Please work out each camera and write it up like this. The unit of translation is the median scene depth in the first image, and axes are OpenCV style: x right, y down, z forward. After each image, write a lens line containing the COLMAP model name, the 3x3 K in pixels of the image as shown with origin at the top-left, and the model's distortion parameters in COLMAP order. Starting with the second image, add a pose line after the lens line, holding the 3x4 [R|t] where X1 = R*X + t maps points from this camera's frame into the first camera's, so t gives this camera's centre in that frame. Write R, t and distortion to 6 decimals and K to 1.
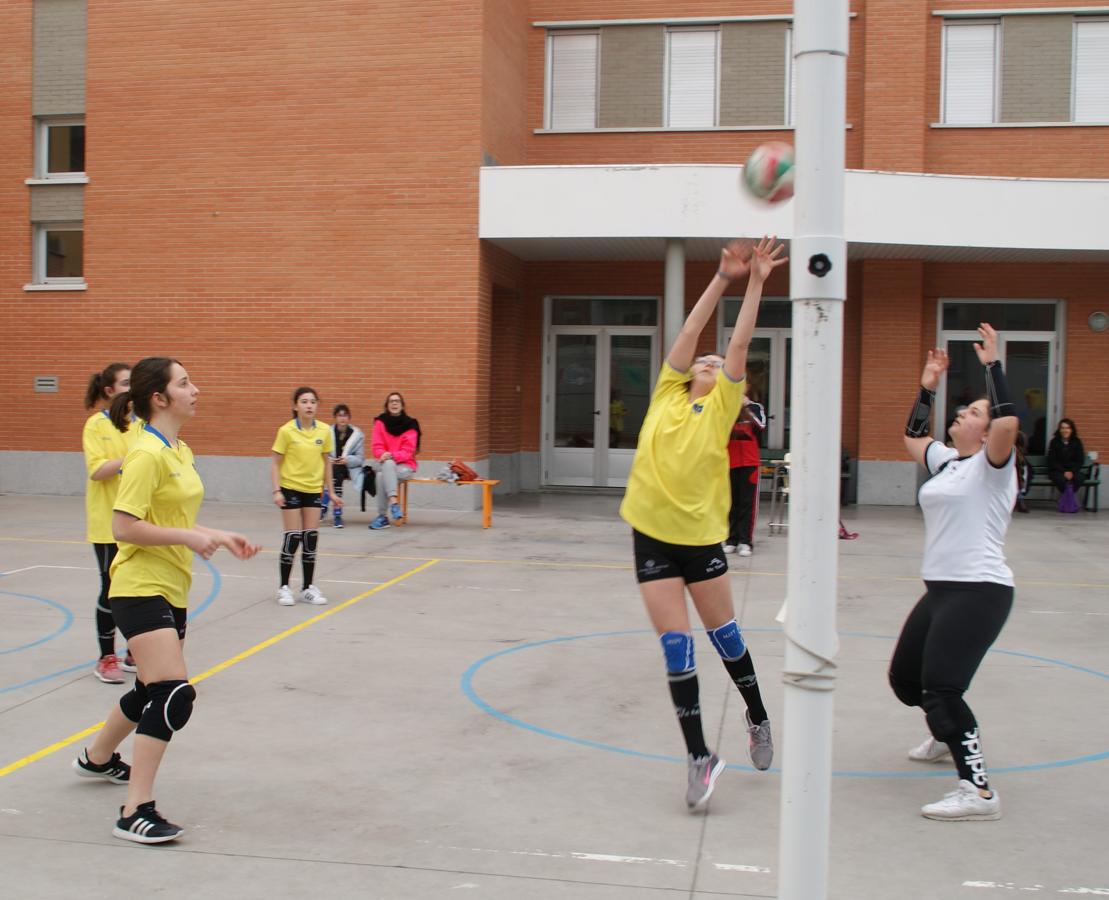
lens RADIAL K [[1470.4, 0, 453.9], [0, 1470.4, 471.5], [0, 0, 1]] dist [-0.092514, 0.000000]
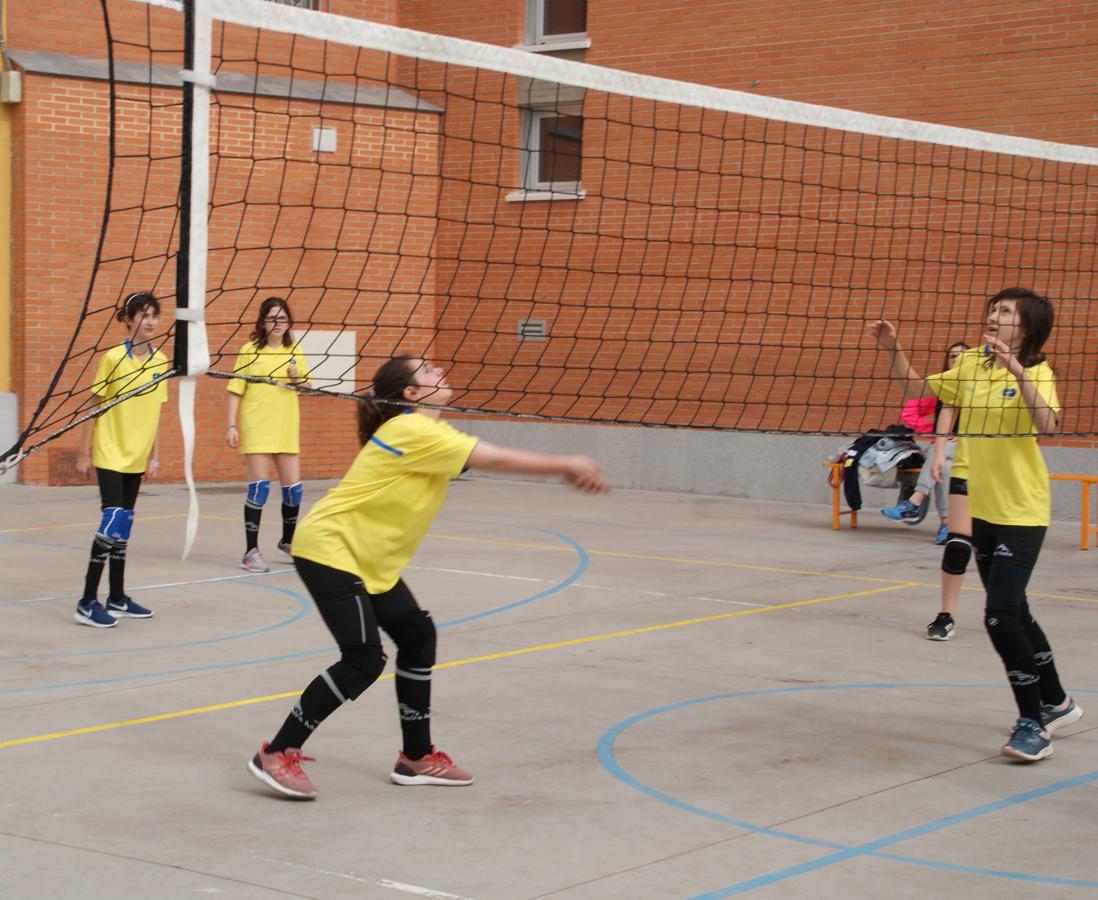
lens RADIAL K [[2277.1, 0, 458.1], [0, 2277.1, 472.7], [0, 0, 1]] dist [0.210105, 0.000000]
pose [[0.885478, 0.029433, -0.463747, 0.222648], [-0.030004, 0.999531, 0.006149, 0.005835], [0.463711, 0.008470, 0.885946, -0.026719]]
